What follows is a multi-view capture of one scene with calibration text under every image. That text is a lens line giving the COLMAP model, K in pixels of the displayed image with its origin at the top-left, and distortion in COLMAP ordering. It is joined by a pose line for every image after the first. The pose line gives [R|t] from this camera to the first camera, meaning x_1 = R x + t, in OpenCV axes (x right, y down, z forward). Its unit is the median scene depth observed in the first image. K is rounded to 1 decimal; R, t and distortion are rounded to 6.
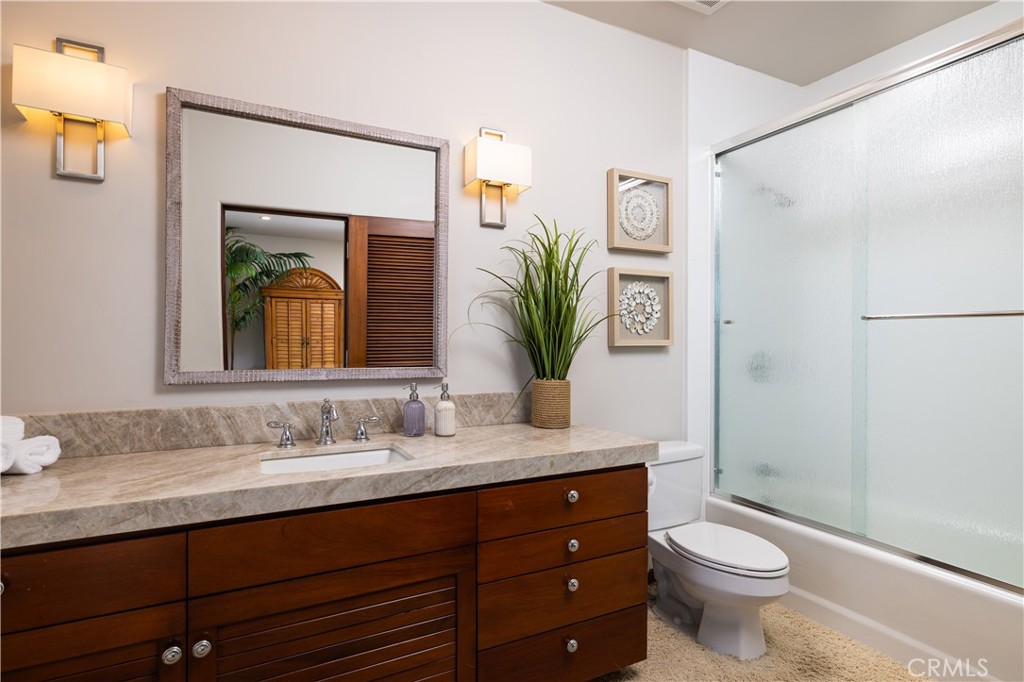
lens RADIAL K [[538.3, 0, 512.0], [0, 538.3, 341.0], [0, 0, 1]] dist [0.003793, 0.000546]
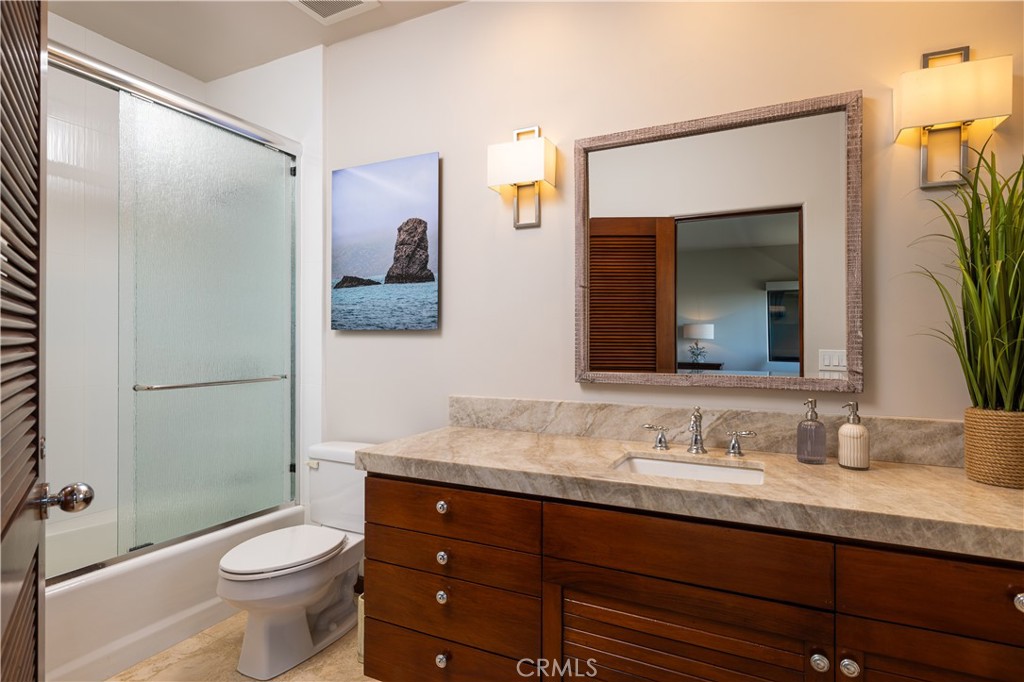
lens RADIAL K [[546.5, 0, 512.0], [0, 546.5, 341.0], [0, 0, 1]] dist [0.001408, -0.000323]
pose [[0.581442, -0.000710, -0.813588, 0.280910], [-0.009175, 0.999930, -0.007430, -0.000215], [0.813536, 0.011785, 0.581395, 0.153779]]
